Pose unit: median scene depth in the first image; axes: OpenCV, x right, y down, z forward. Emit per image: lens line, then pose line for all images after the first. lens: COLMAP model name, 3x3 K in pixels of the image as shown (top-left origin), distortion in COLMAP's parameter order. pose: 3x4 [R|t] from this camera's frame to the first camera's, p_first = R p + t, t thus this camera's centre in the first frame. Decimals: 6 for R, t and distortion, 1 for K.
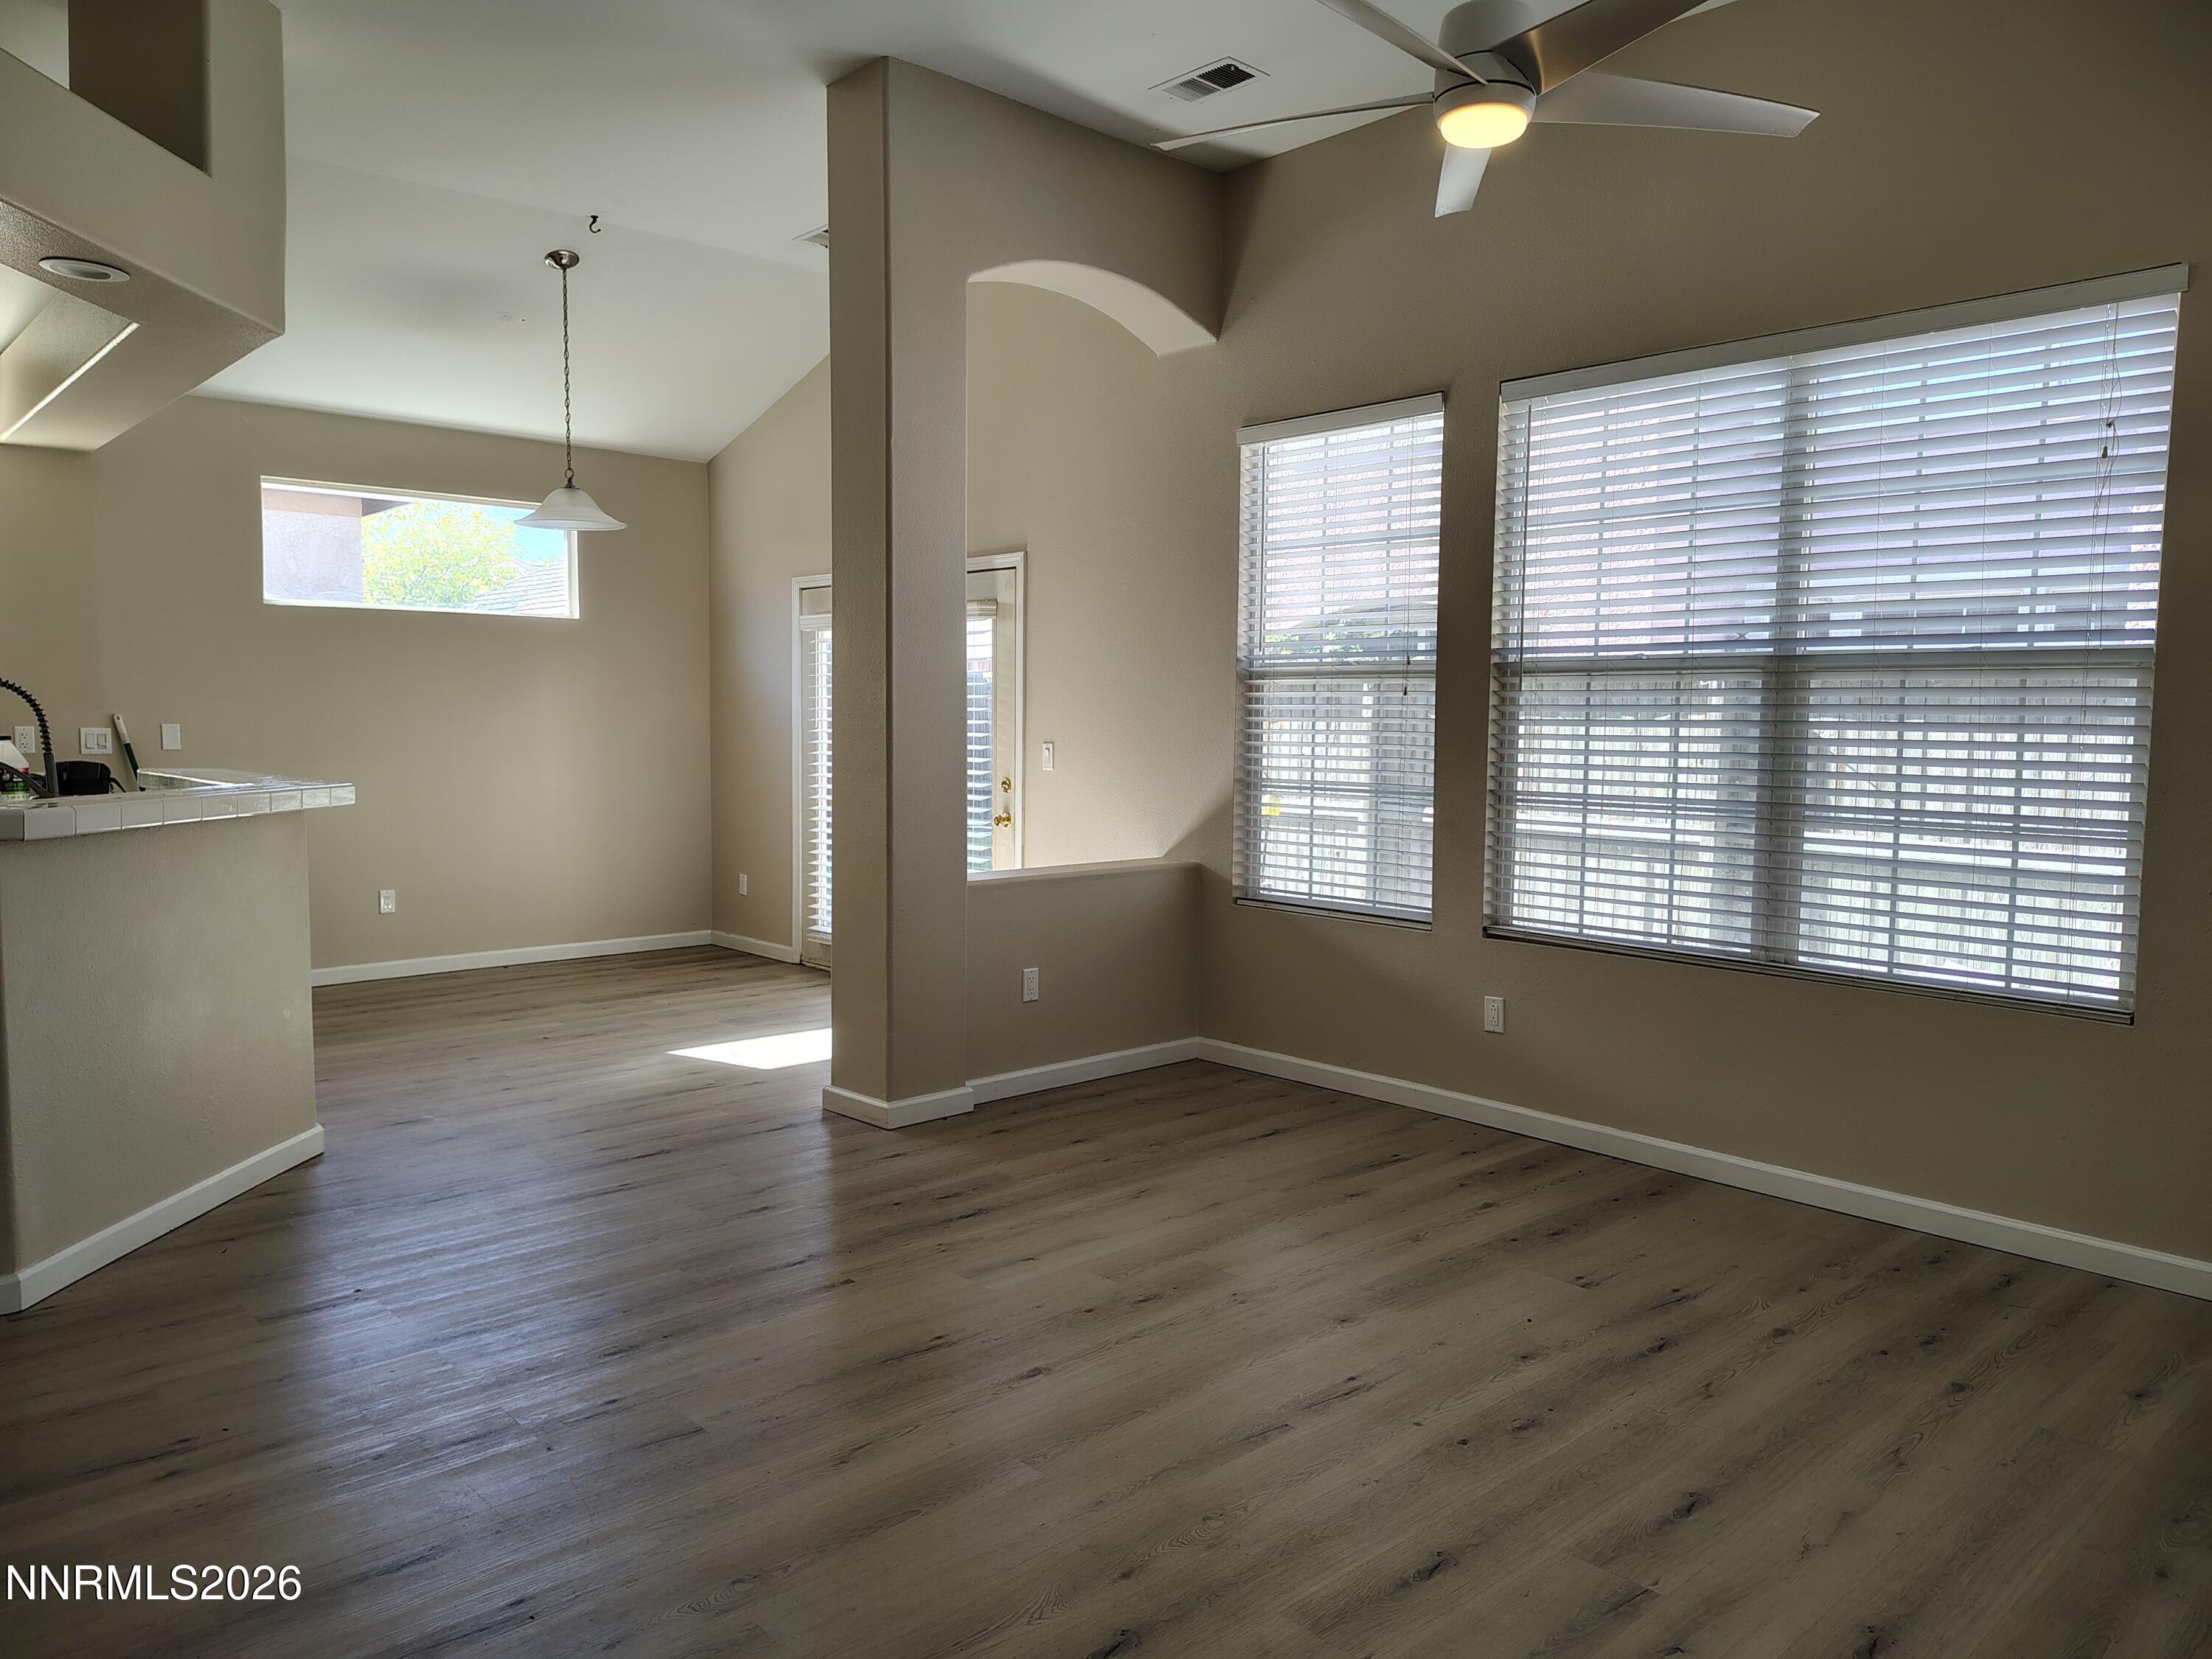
lens RADIAL K [[1513.2, 0, 1093.6], [0, 1513.2, 837.7], [0, 0, 1]] dist [0.025515, -0.026957]
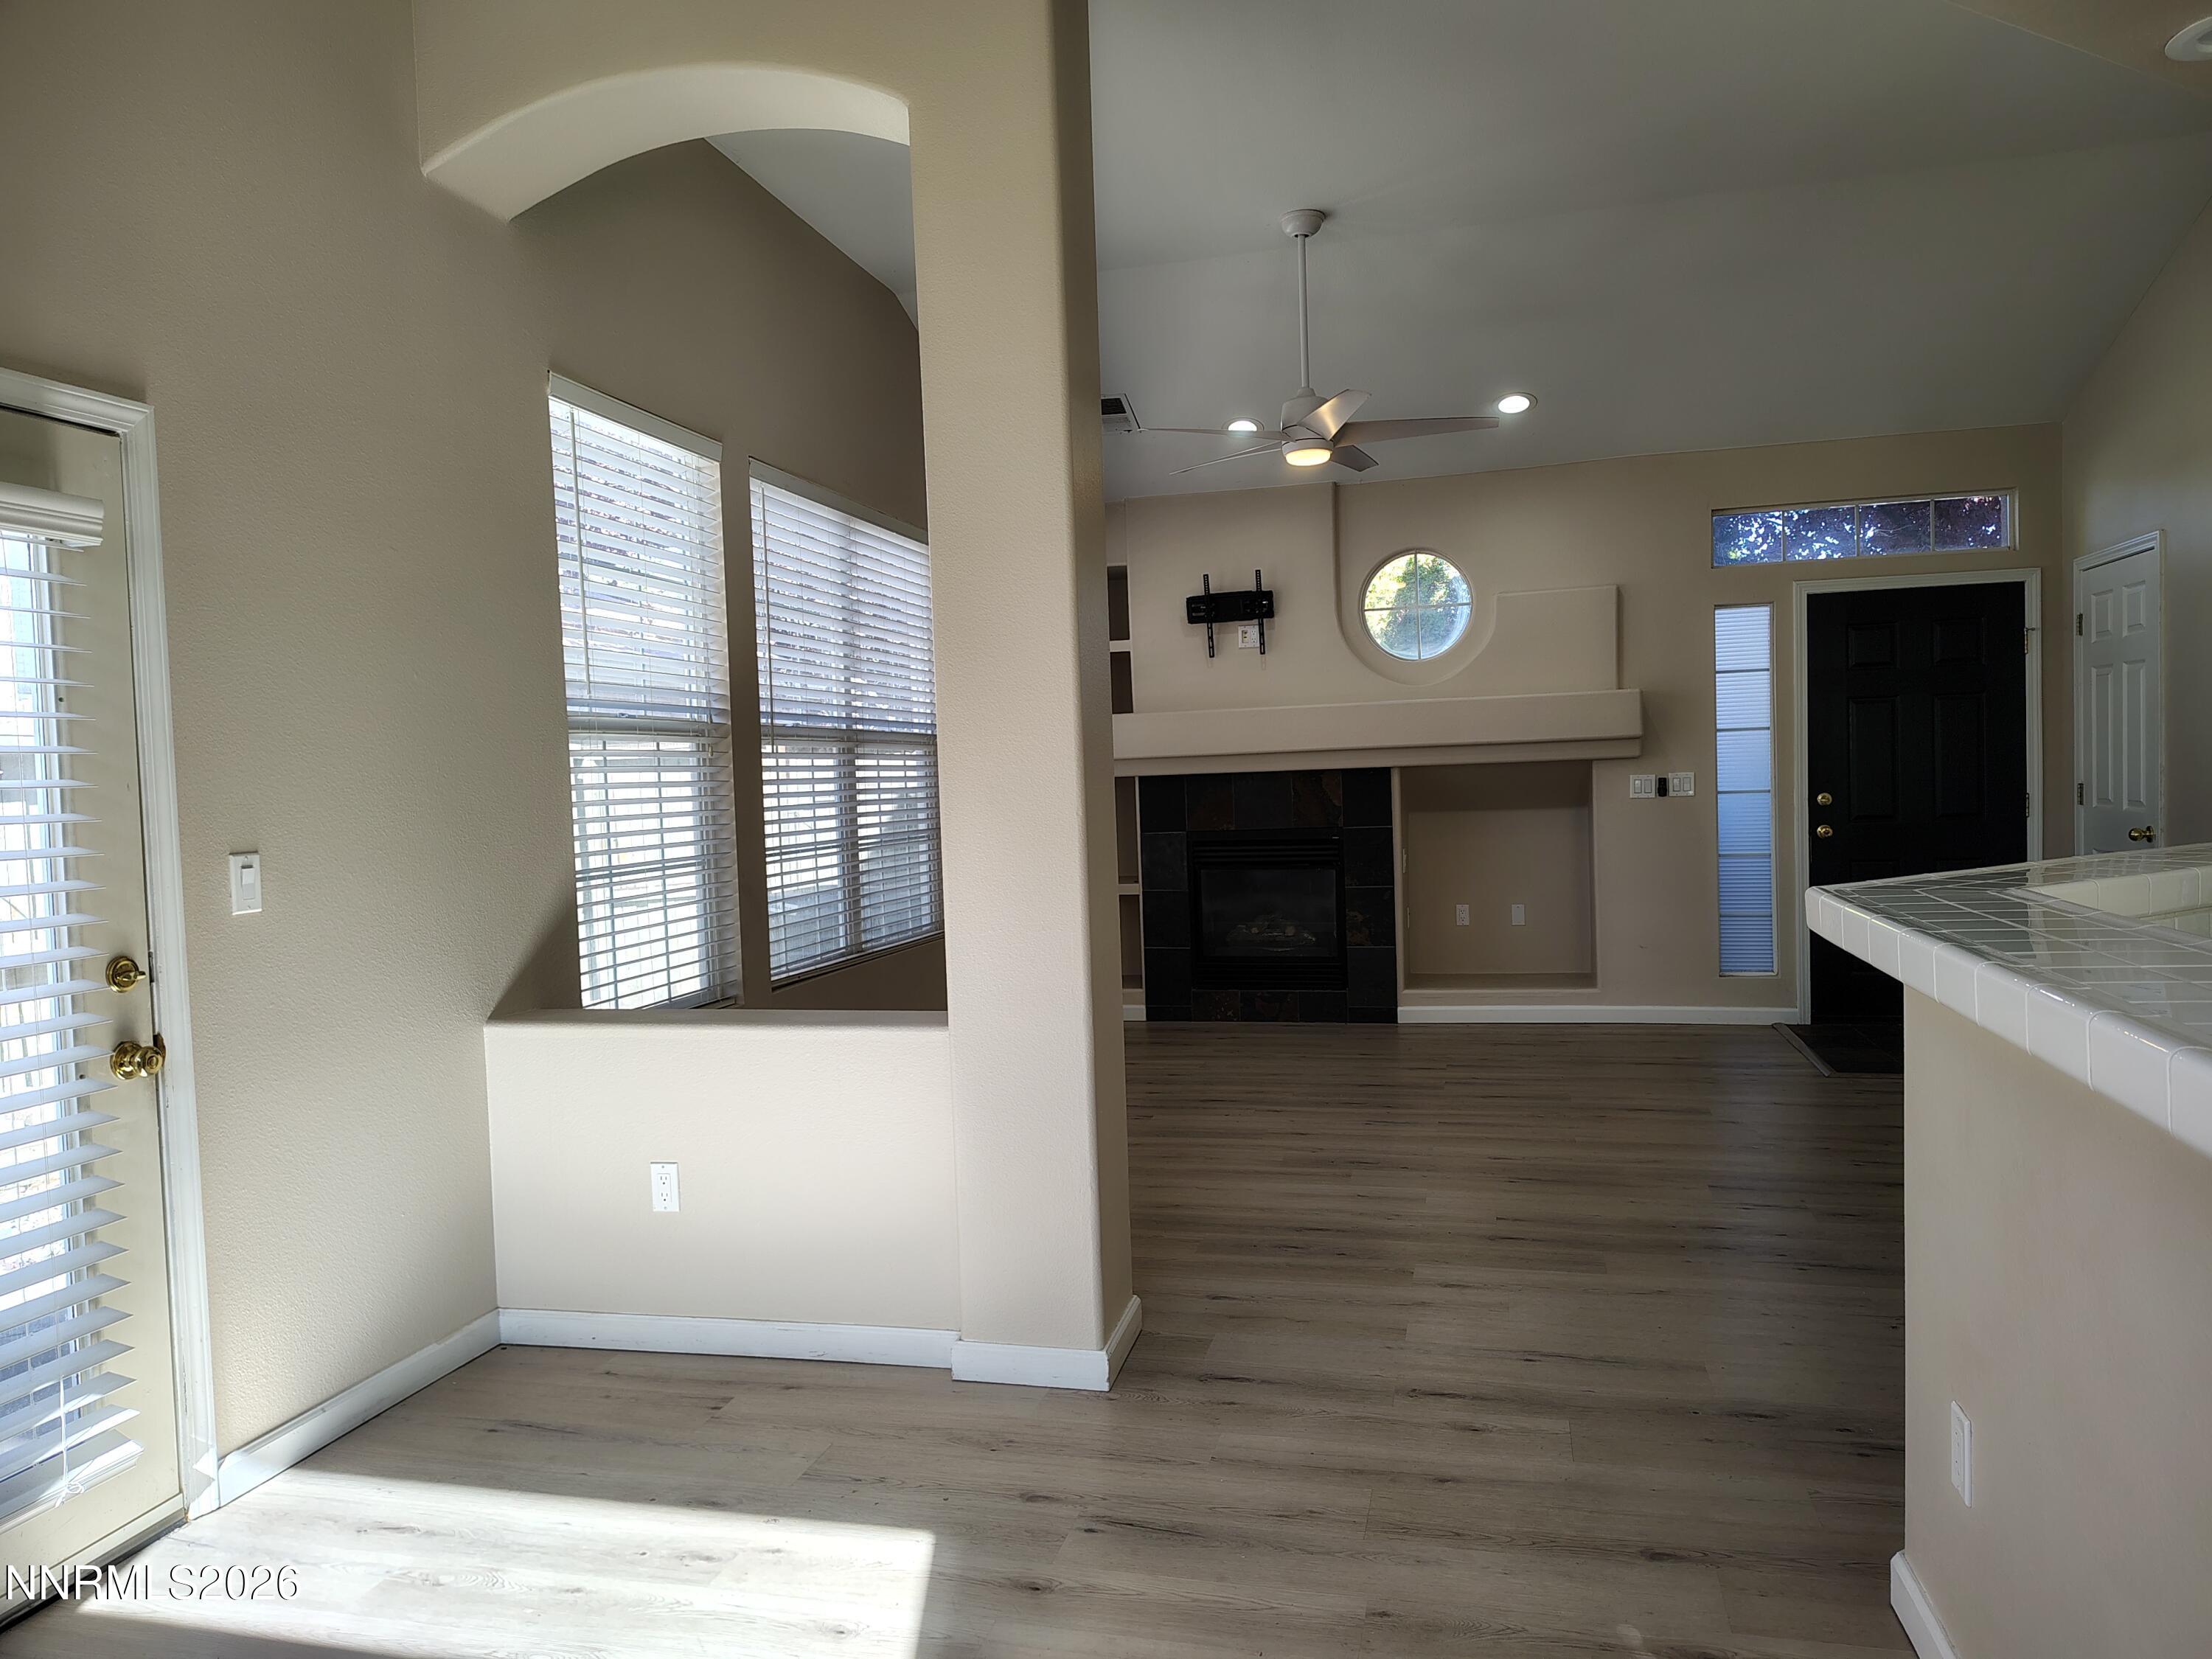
lens RADIAL K [[1513.2, 0, 1109.0], [0, 1513.2, 841.2], [0, 0, 1]] dist [0.025515, -0.026957]
pose [[-0.543490, -0.029337, 0.838903, -0.666269], [0.094653, 0.990873, 0.095972, -0.103588], [-0.834062, 0.131564, -0.535753, 1.242066]]
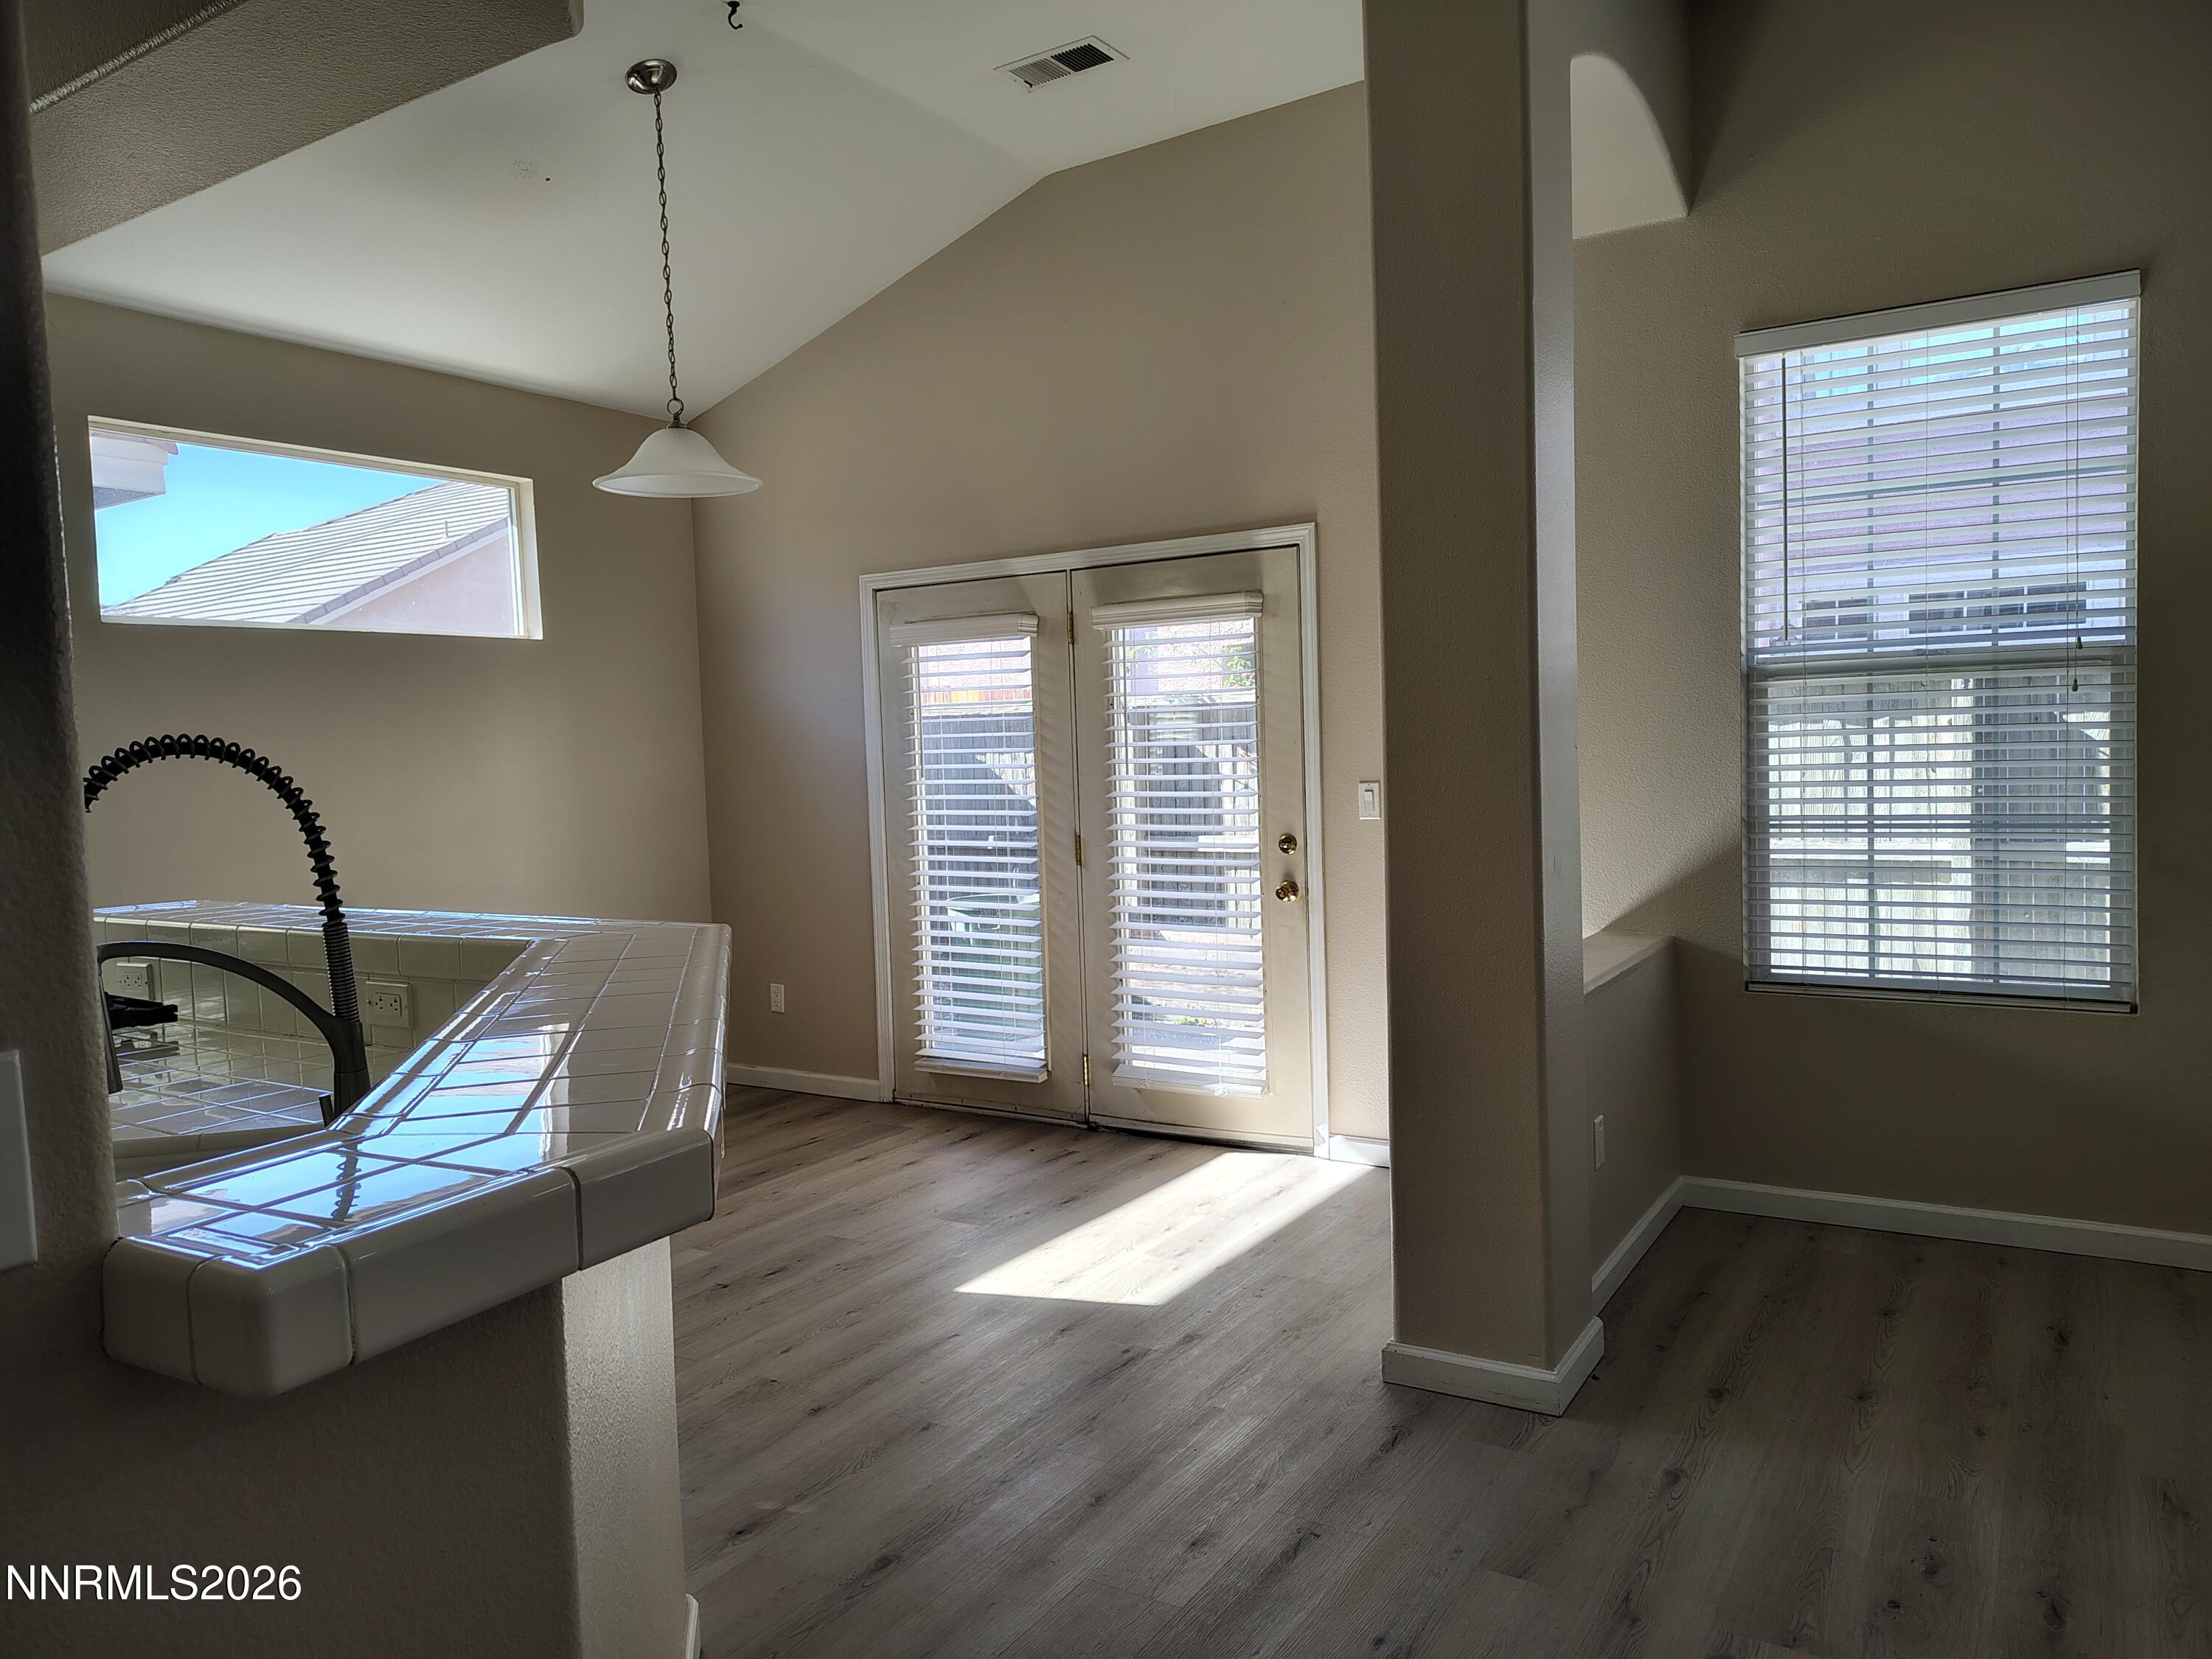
lens RADIAL K [[1513.2, 0, 1094.6], [0, 1513.2, 836.6], [0, 0, 1]] dist [0.025515, -0.026957]
pose [[0.966257, -0.055562, 0.251518, -0.414942], [0.061724, 0.997954, -0.016669, -0.039573], [-0.250077, 0.031631, 0.967709, 0.397042]]
